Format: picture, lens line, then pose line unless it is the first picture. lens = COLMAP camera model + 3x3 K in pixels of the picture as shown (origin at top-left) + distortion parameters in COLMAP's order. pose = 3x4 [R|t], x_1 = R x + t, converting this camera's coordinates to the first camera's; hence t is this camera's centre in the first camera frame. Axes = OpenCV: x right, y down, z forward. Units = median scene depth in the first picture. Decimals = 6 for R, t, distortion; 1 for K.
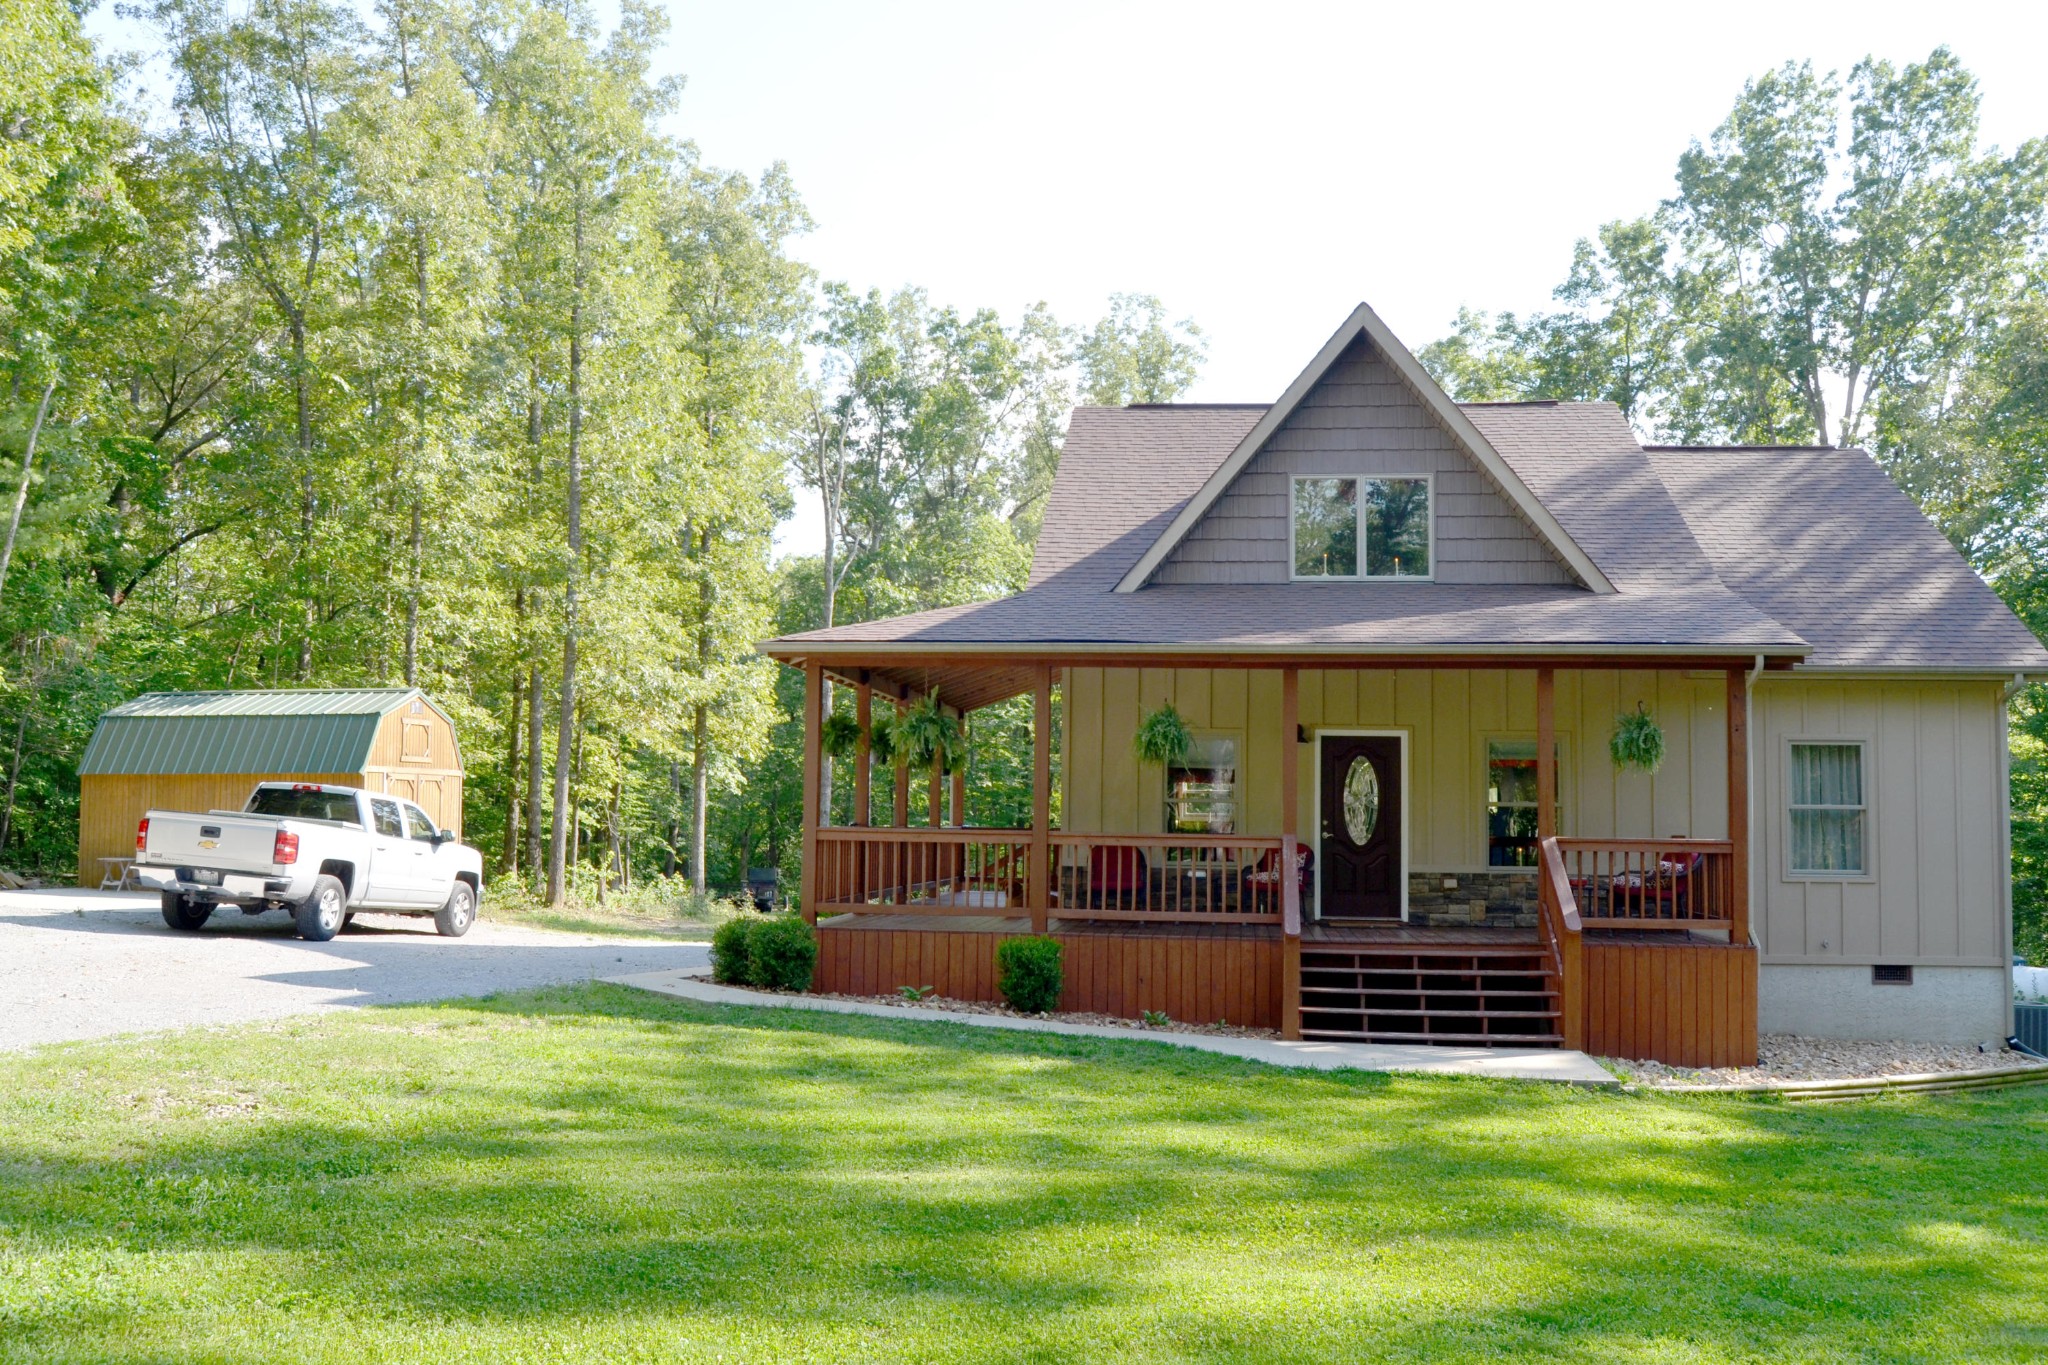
lens RADIAL K [[1740.7, 0, 1012.6], [0, 1740.7, 701.9], [0, 0, 1]] dist [-0.106922, 0.043477]
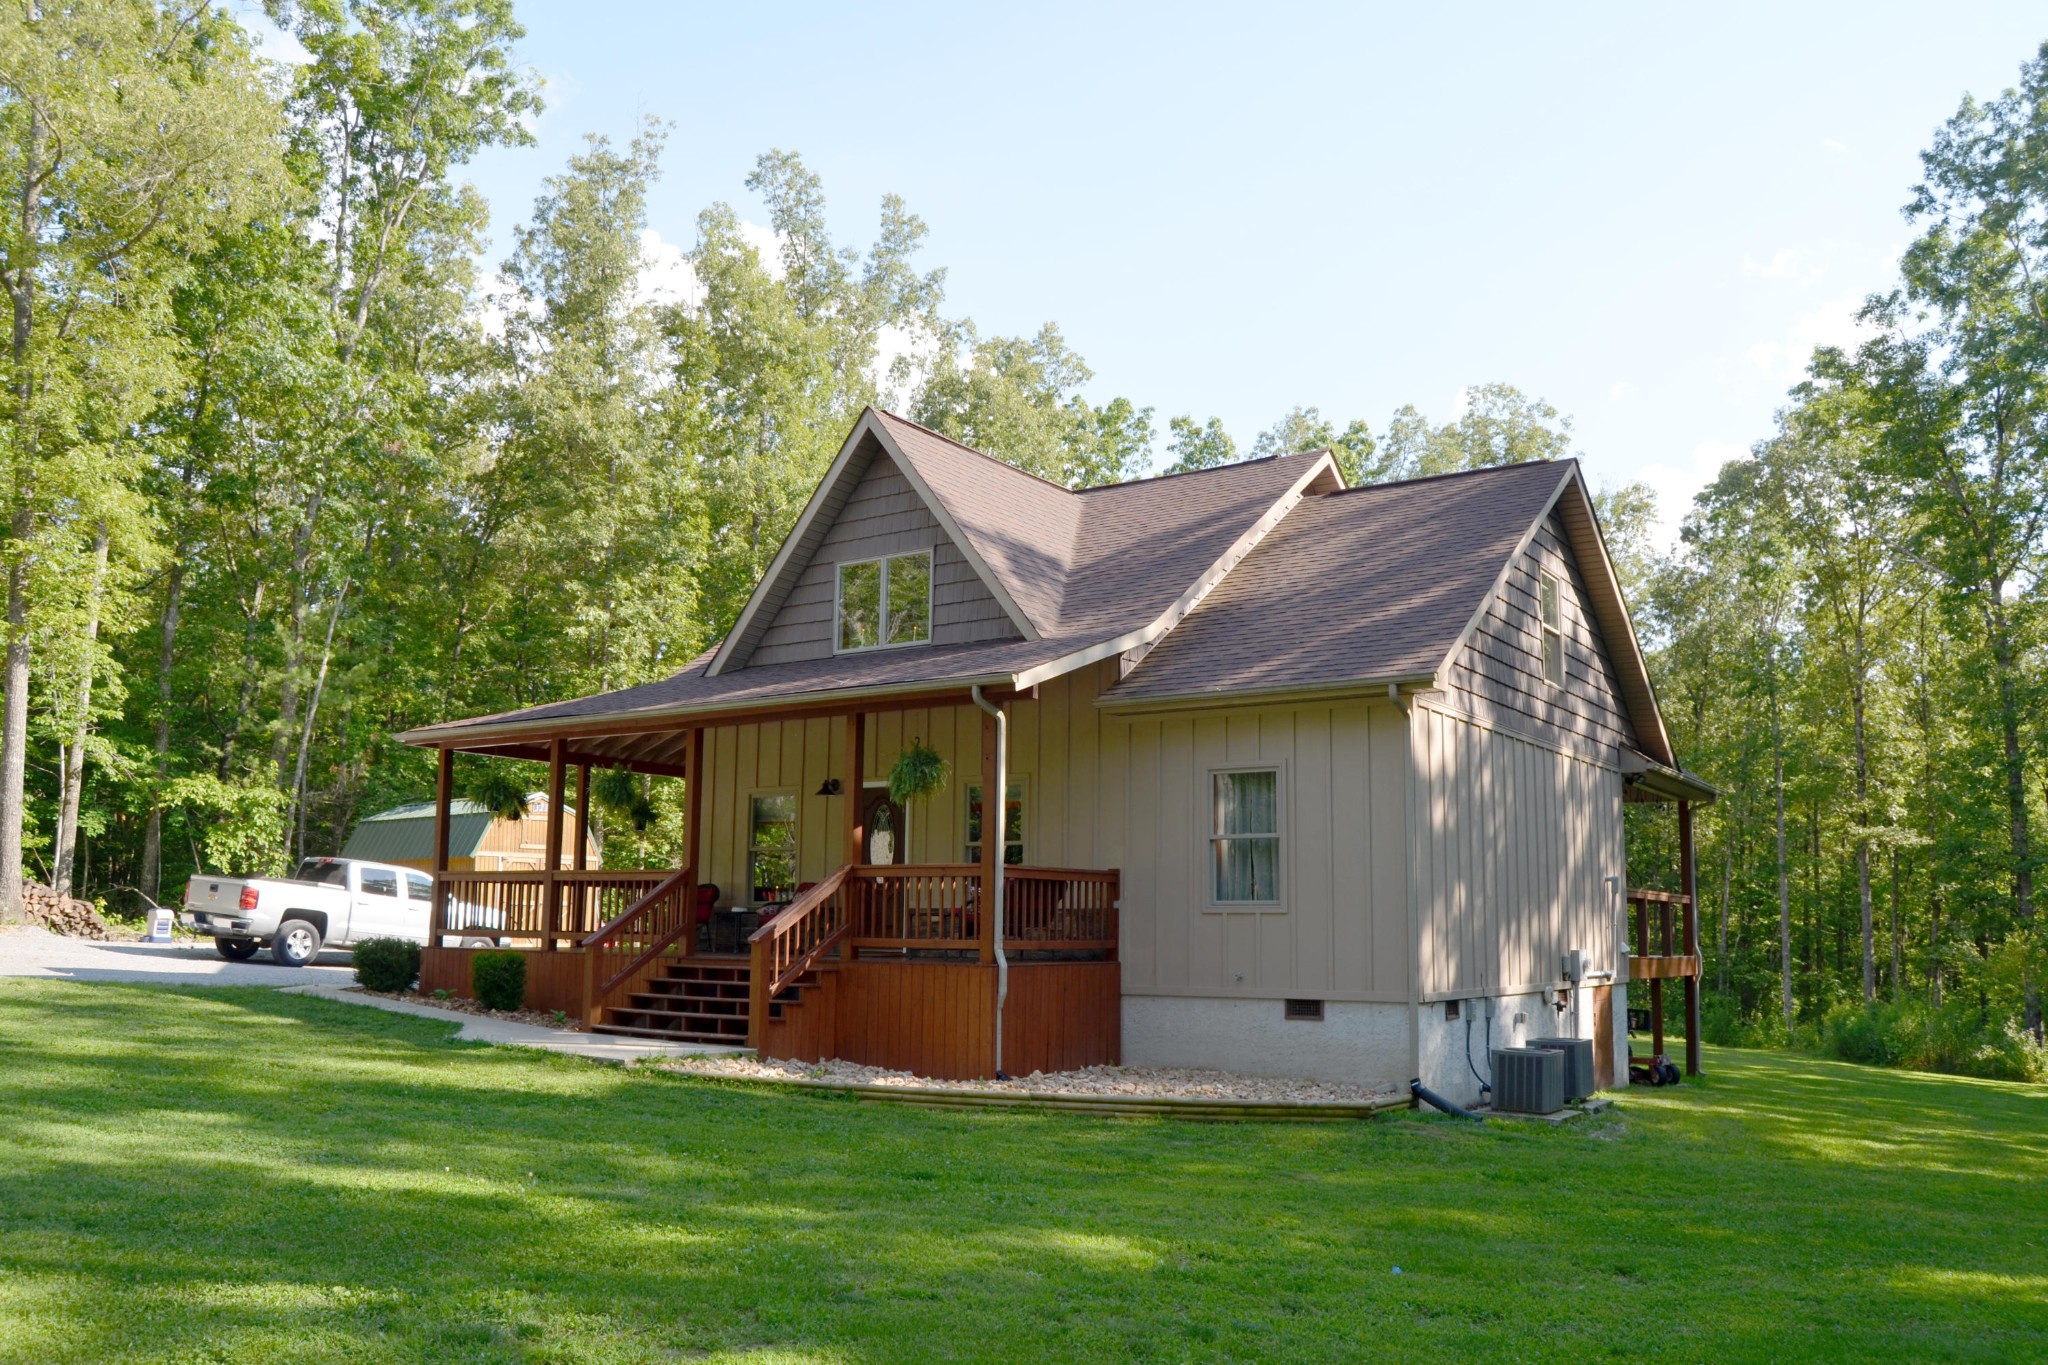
lens RADIAL K [[1735.2, 0, 1158.1], [0, 1735.2, 677.9], [0, 0, 1]] dist [-0.090758, 0.009829]
pose [[0.884125, -0.078228, -0.460655, 0.681086], [0.036440, 0.994427, -0.098934, 0.051605], [0.465827, 0.070684, 0.882048, 0.068906]]
